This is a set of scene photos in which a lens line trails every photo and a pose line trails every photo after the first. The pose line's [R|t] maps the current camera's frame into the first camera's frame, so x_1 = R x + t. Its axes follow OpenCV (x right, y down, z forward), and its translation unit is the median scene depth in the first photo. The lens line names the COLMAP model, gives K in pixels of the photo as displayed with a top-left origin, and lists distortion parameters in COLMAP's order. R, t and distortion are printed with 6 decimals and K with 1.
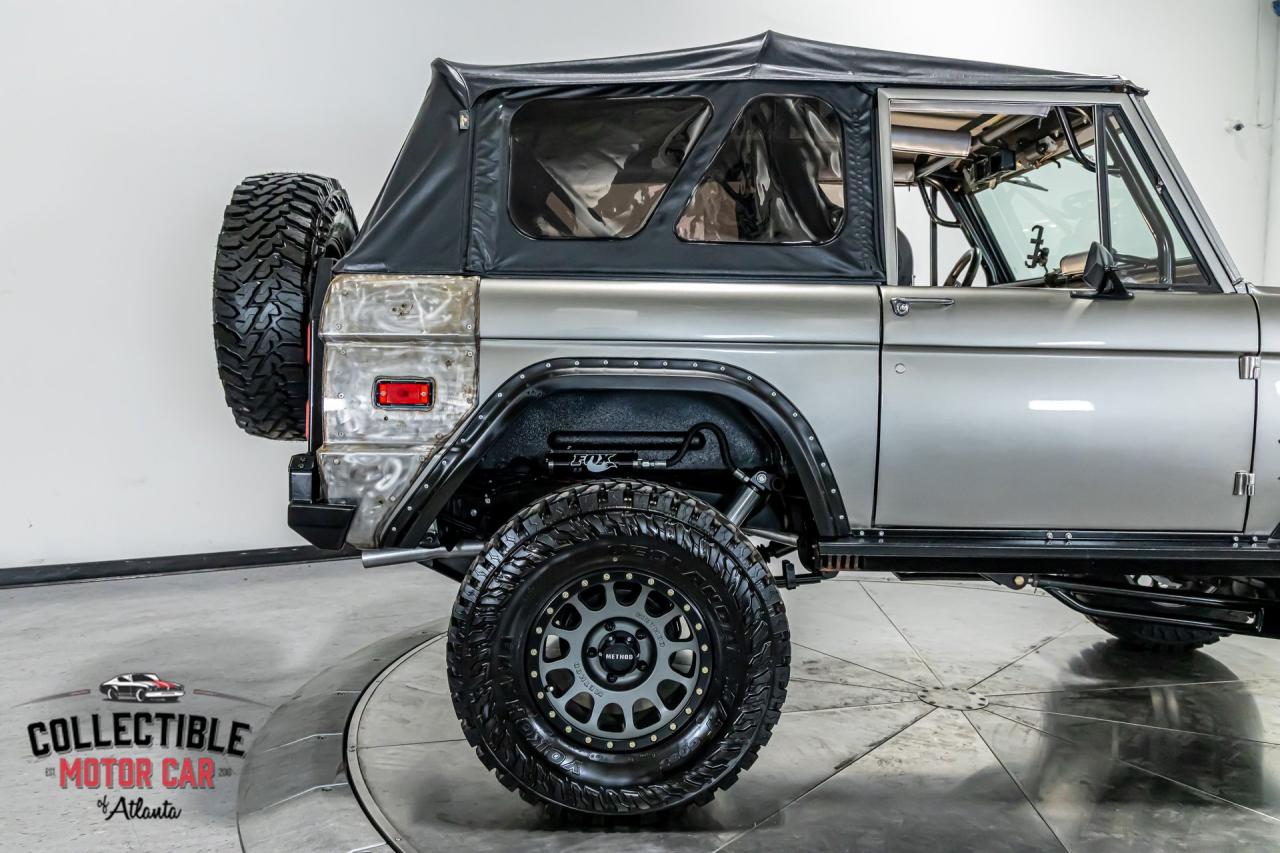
lens RADIAL K [[1075.4, 0, 629.0], [0, 1075.4, 423.2], [0, 0, 1]] dist [0.004468, 0.004280]
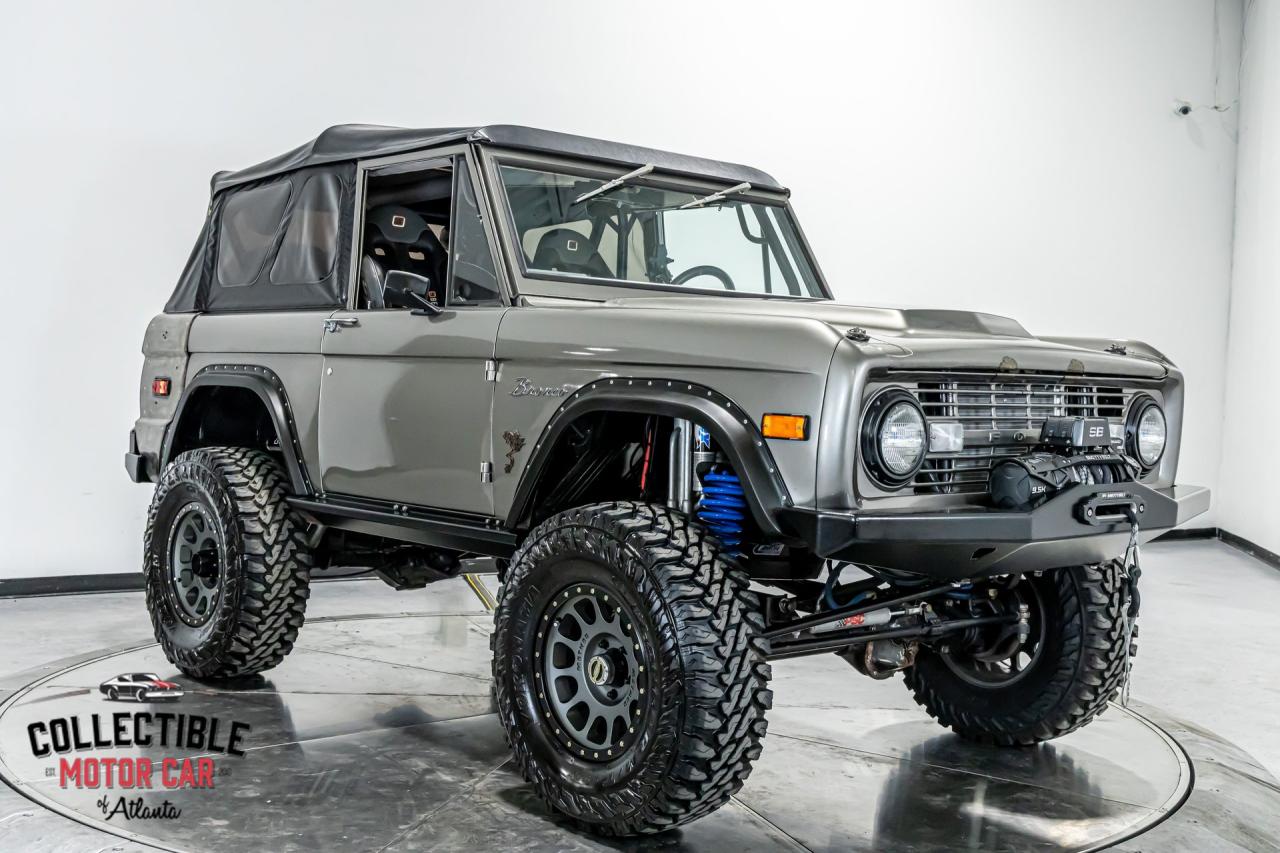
lens RADIAL K [[1505.4, 0, 640.0], [0, 1505.4, 426.5], [0, 0, 1]] dist [0.010766, 0.007372]
pose [[0.648365, 0.024465, -0.760936, 1.899298], [-0.080341, 0.996102, -0.036430, 0.053651], [0.757079, 0.084754, 0.647803, 0.085664]]
